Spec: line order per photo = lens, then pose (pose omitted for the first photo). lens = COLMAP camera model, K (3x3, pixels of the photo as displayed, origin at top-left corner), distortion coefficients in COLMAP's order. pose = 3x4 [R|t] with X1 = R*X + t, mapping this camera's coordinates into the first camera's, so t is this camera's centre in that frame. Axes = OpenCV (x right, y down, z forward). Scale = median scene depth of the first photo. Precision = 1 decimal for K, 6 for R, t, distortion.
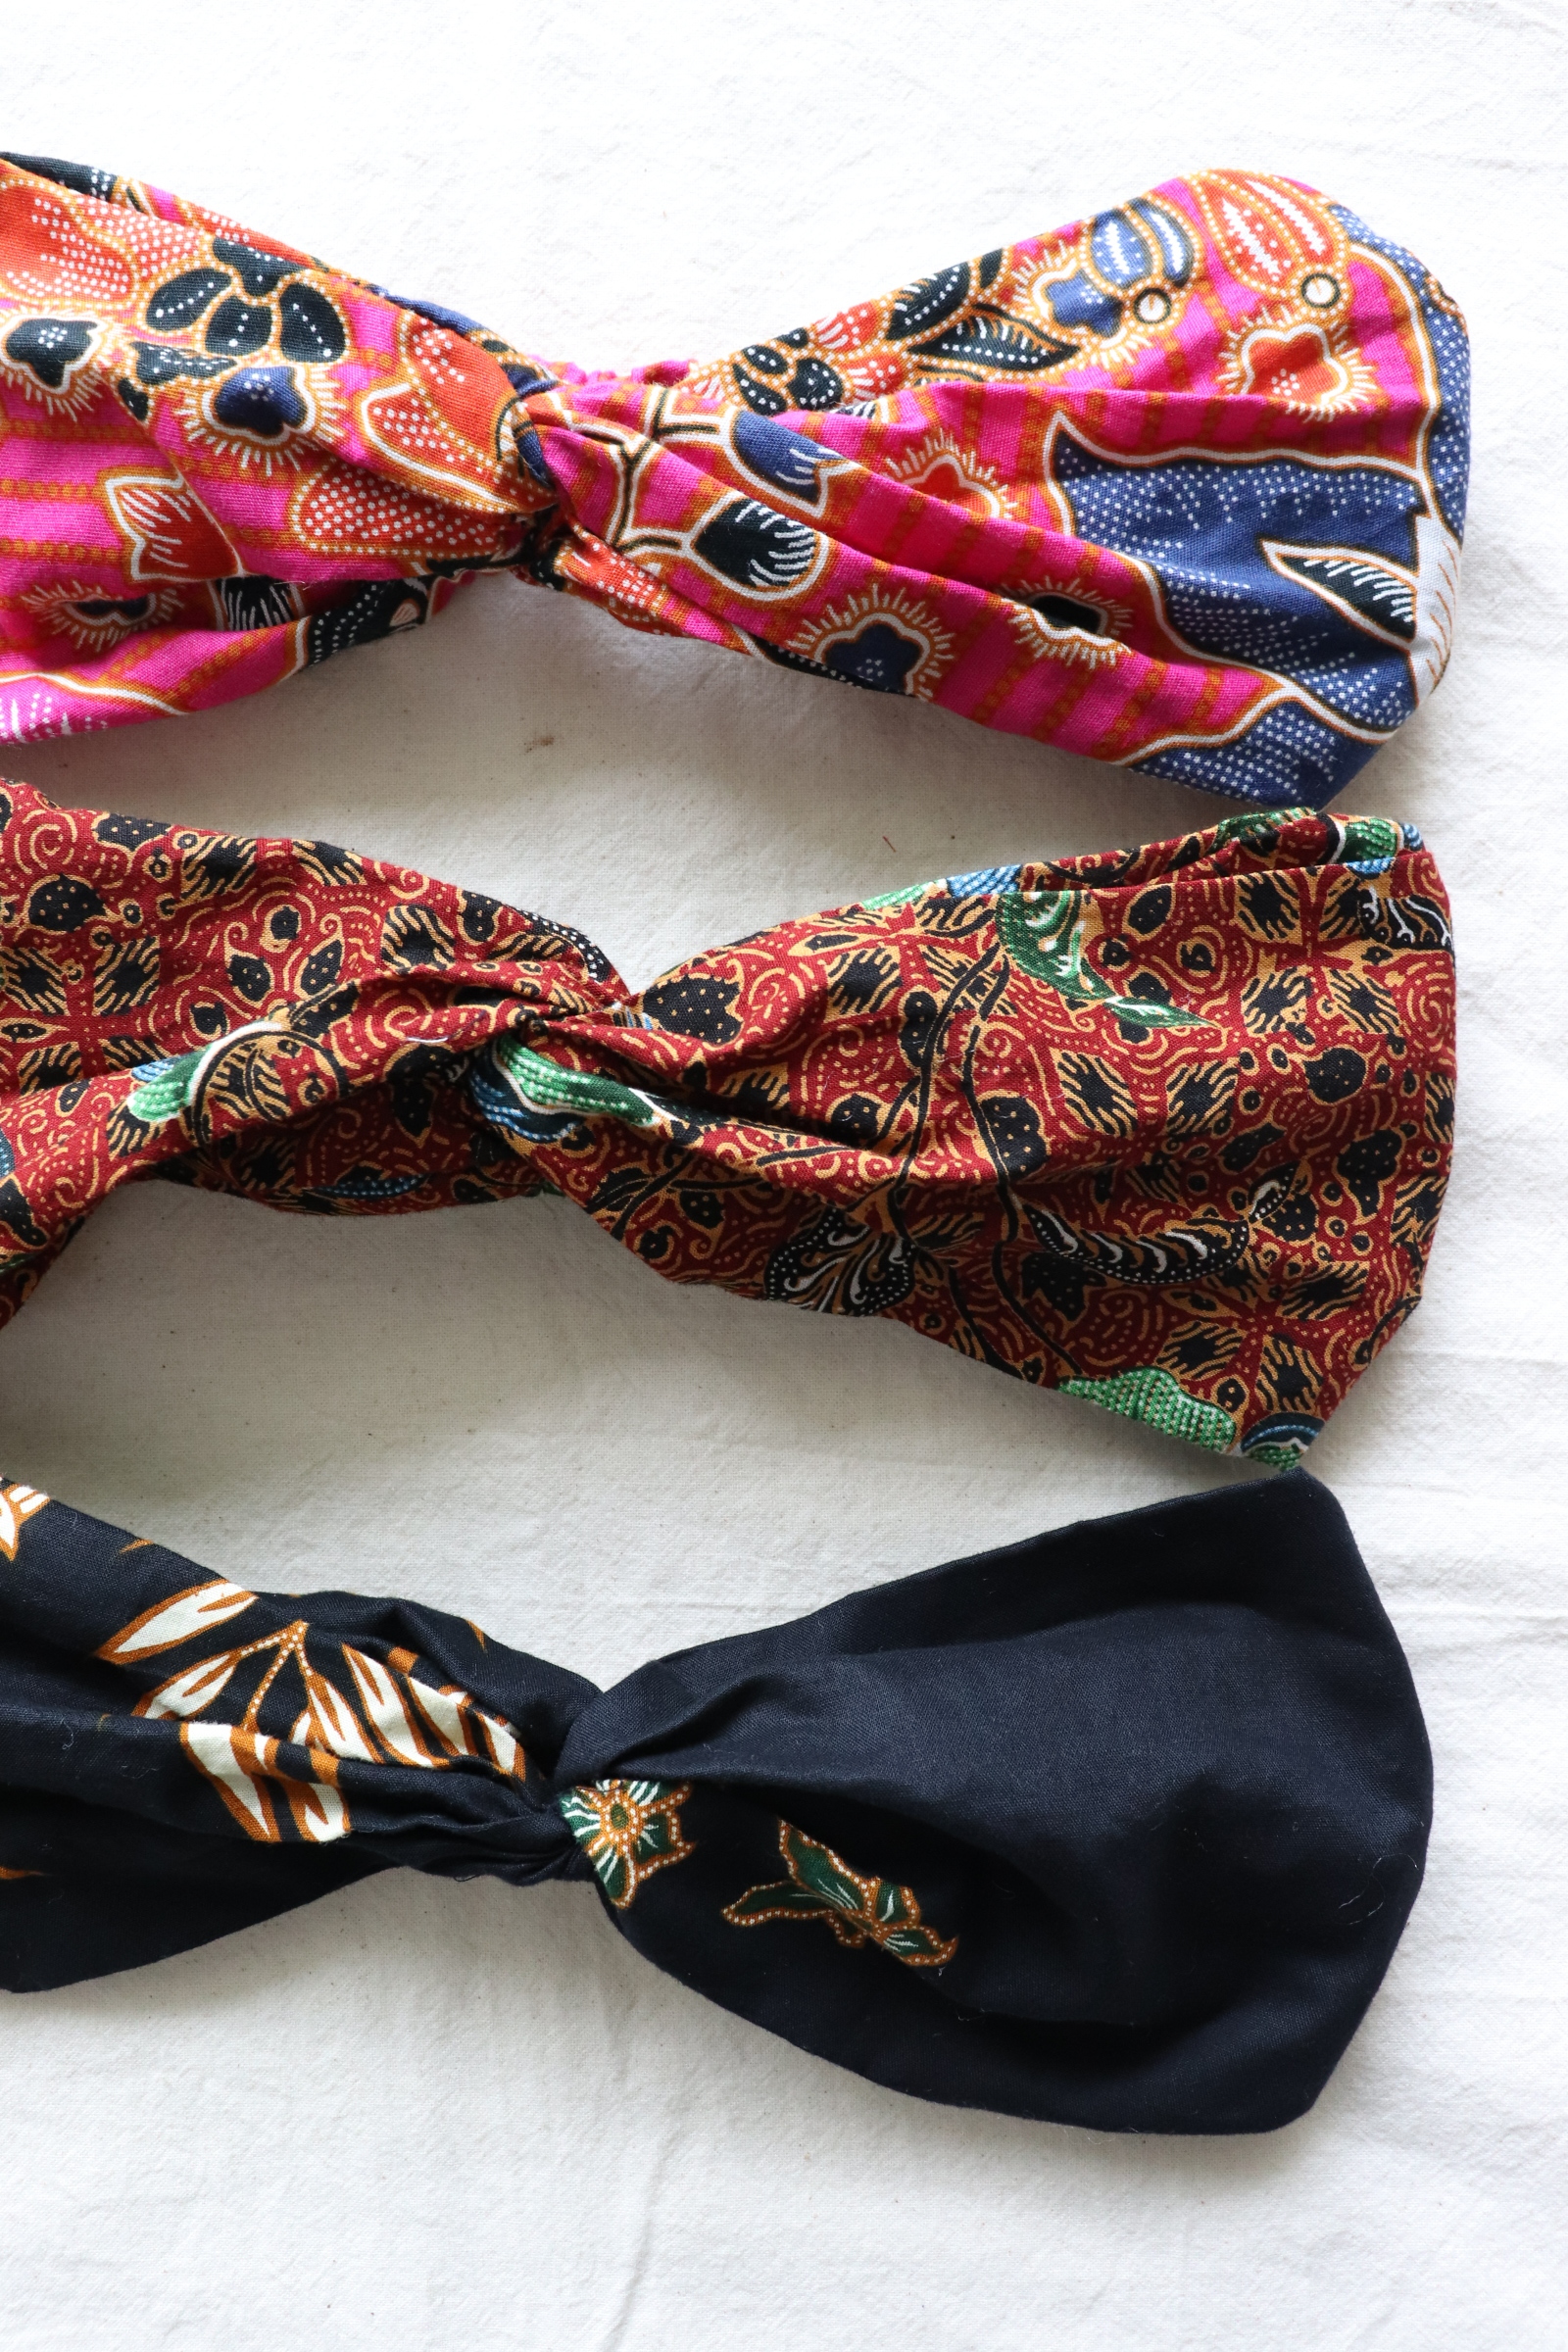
lens RADIAL K [[2015.3, 0, 784.3], [0, 2015.3, 1169.7], [0, 0, 1]] dist [-0.182452, 0.161276]
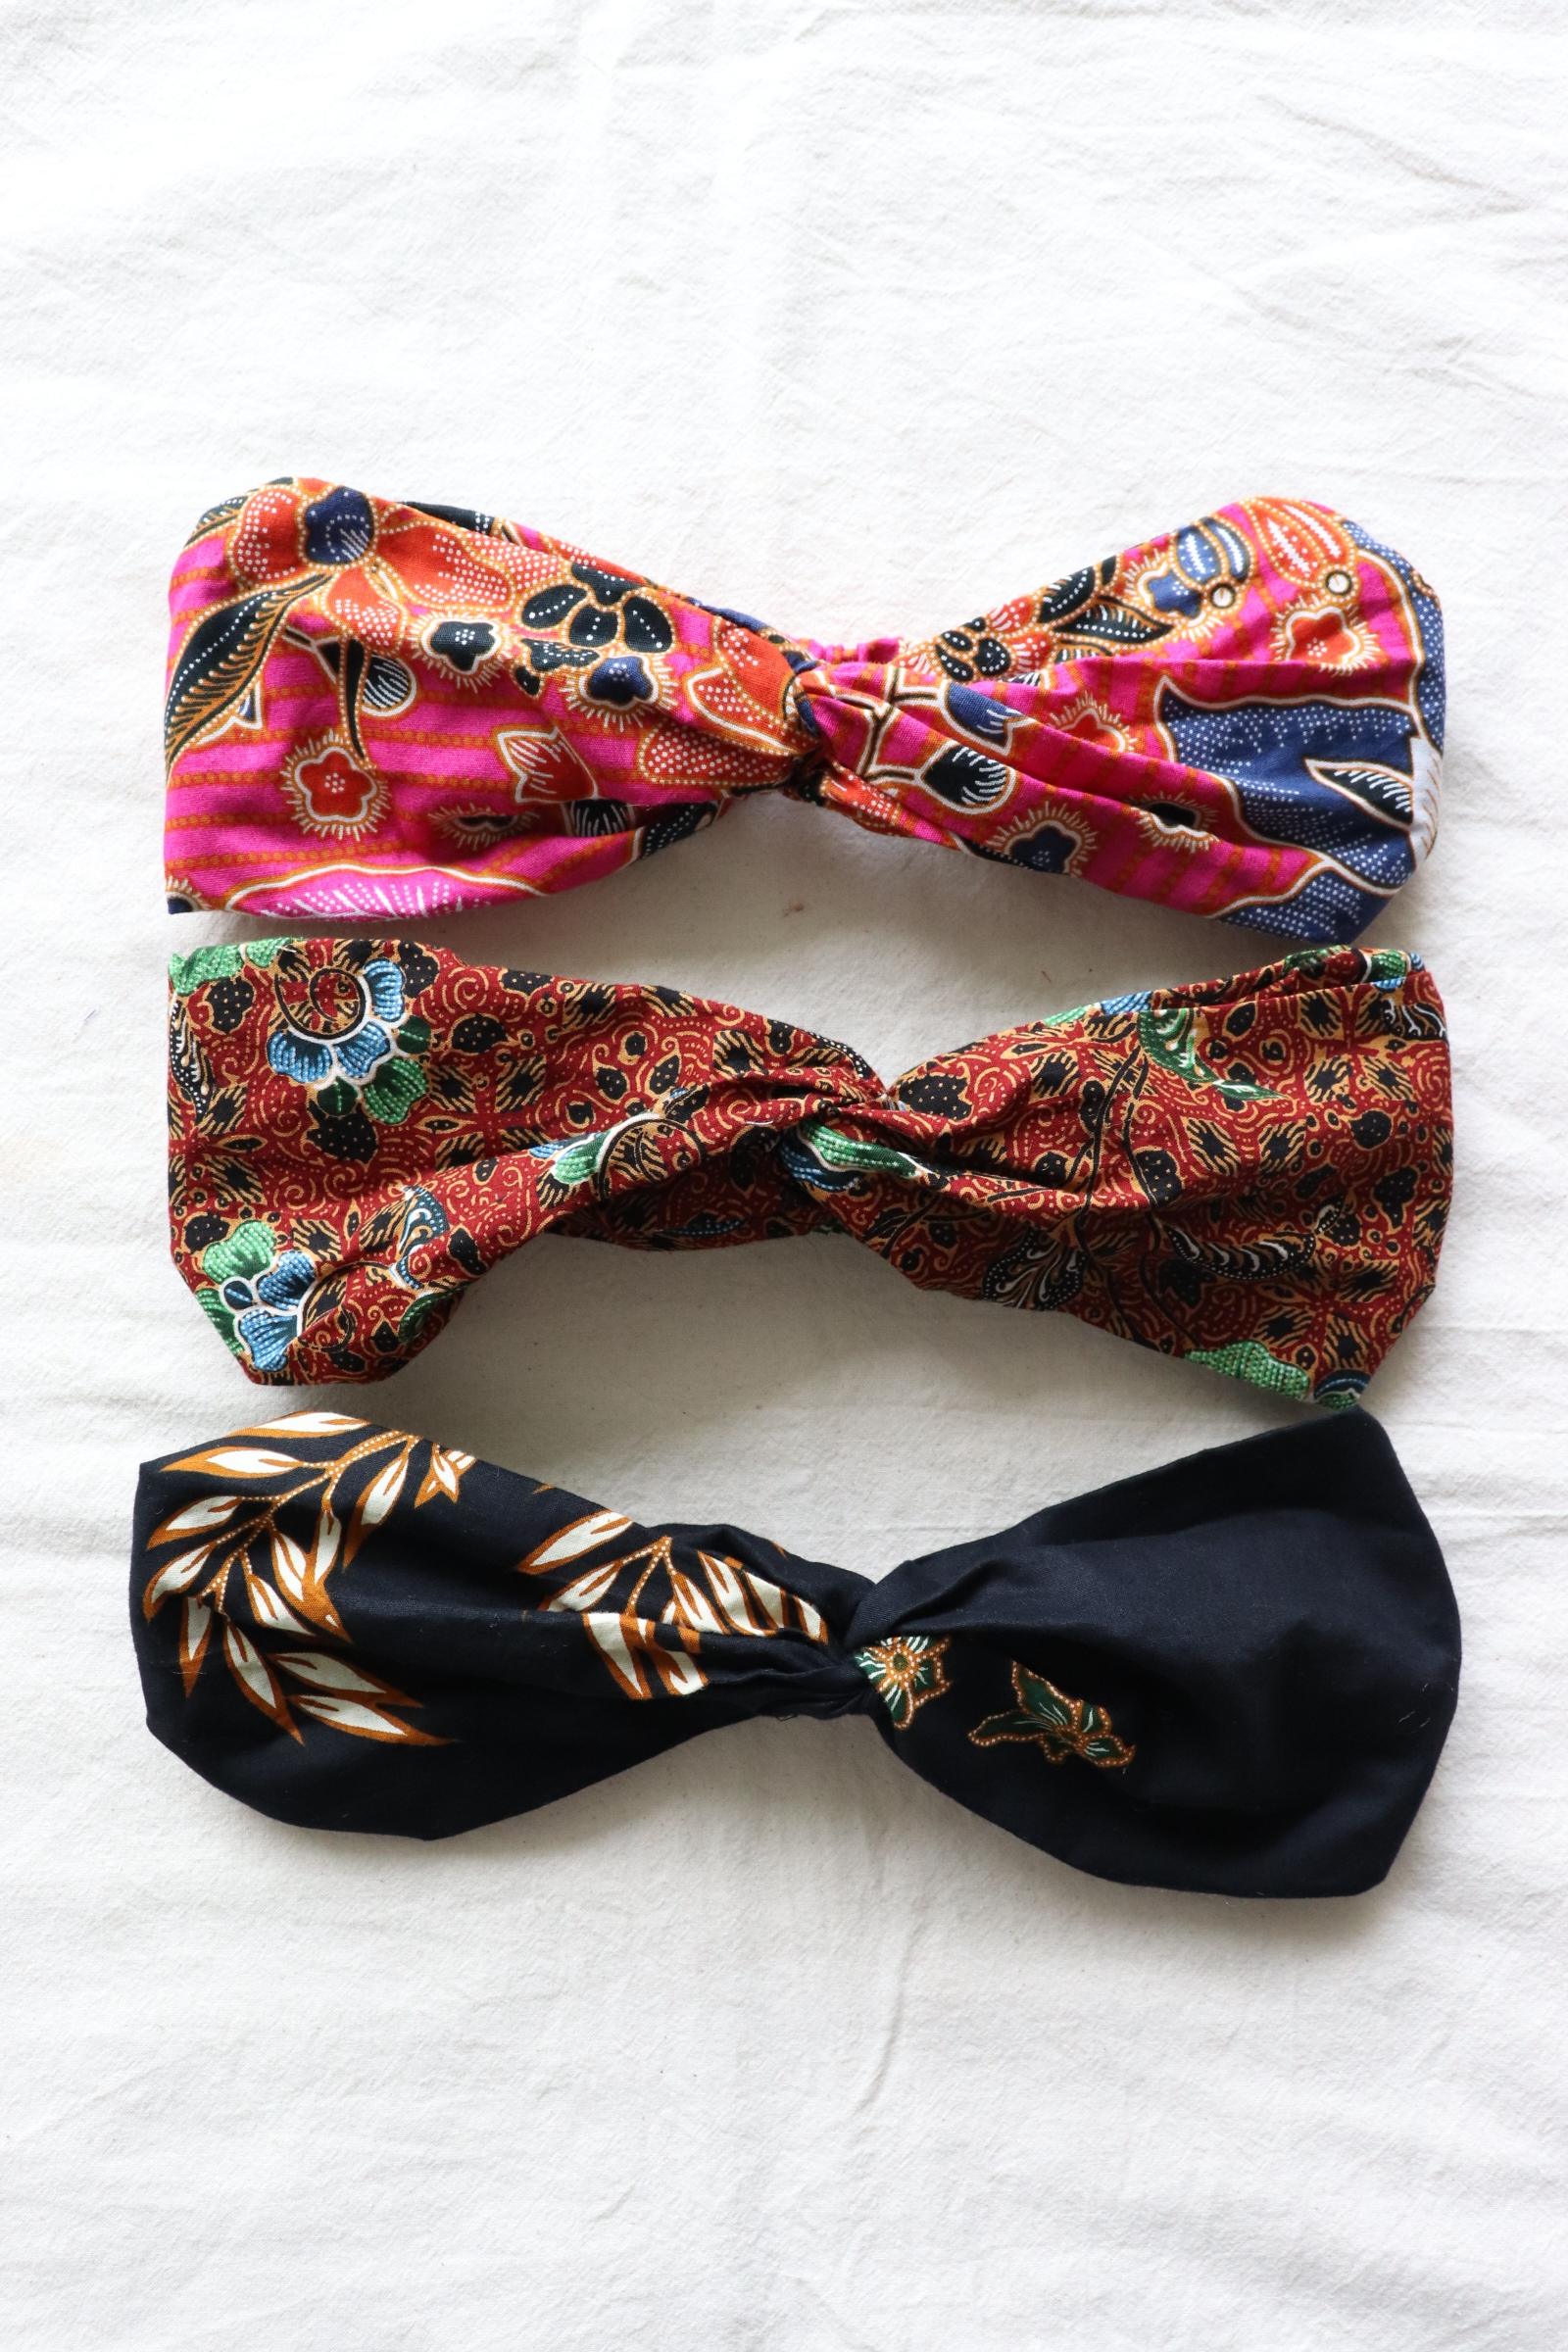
lens RADIAL K [[2008.7, 0, 797.4], [0, 2008.7, 1166.6], [0, 0, 1]] dist [-0.181494, 0.173755]
pose [[0.999342, -0.030050, 0.020331, -0.167337], [0.030991, 0.998381, -0.047701, 0.034599], [-0.018865, 0.048299, 0.998655, -0.422179]]
